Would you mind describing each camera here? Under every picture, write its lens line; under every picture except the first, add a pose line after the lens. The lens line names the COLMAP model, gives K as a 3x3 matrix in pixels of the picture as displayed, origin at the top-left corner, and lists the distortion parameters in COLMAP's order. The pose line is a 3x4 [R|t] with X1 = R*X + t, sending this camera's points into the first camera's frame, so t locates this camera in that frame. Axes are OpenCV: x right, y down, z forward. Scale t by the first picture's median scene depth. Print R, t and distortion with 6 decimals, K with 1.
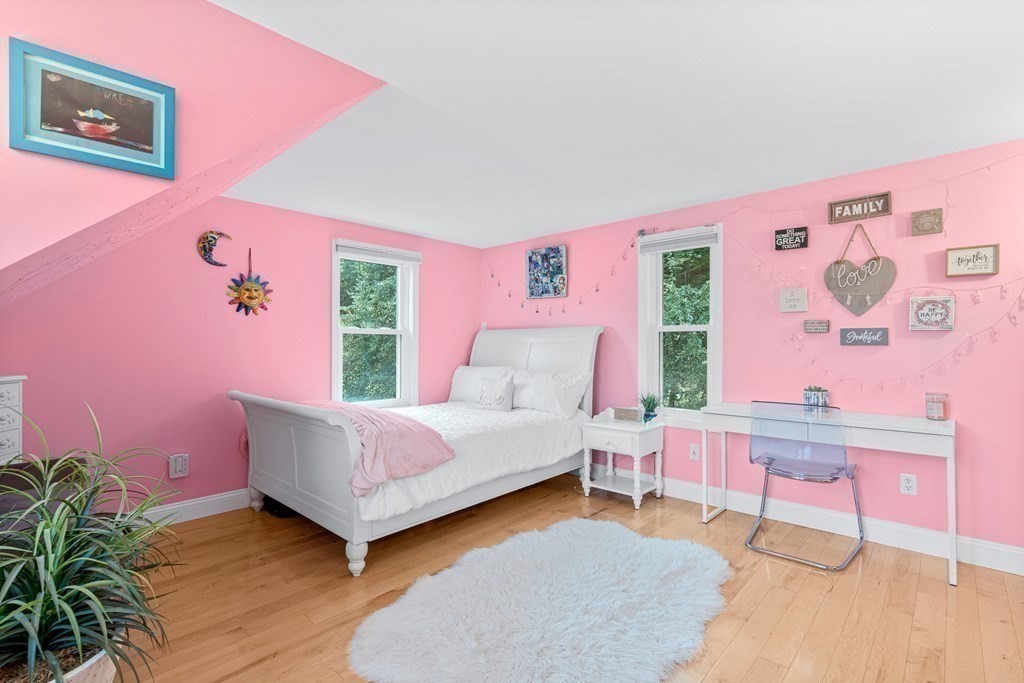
lens RADIAL K [[475.9, 0, 512.0], [0, 475.9, 341.5], [0, 0, 1]] dist [-0.002117, 0.000191]
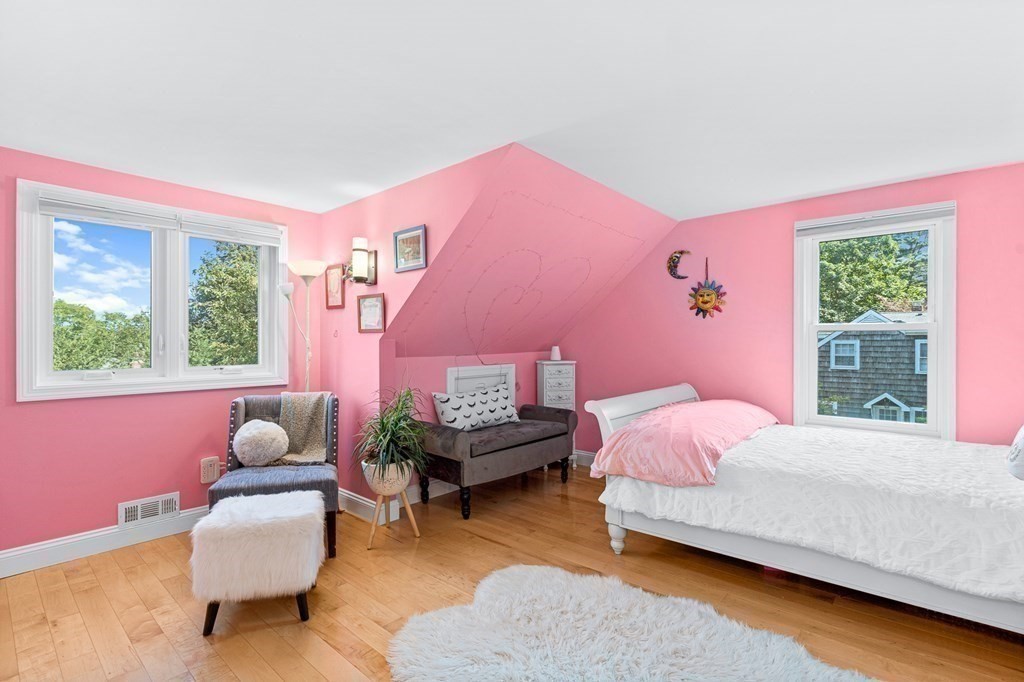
lens RADIAL K [[475.9, 0, 512.0], [0, 475.9, 341.0], [0, 0, 1]] dist [-0.002117, 0.000191]
pose [[0.037294, -0.001976, -0.999302, 0.563702], [0.006982, 0.999974, -0.001717, -0.002408], [0.999280, -0.006913, 0.037307, 0.519310]]
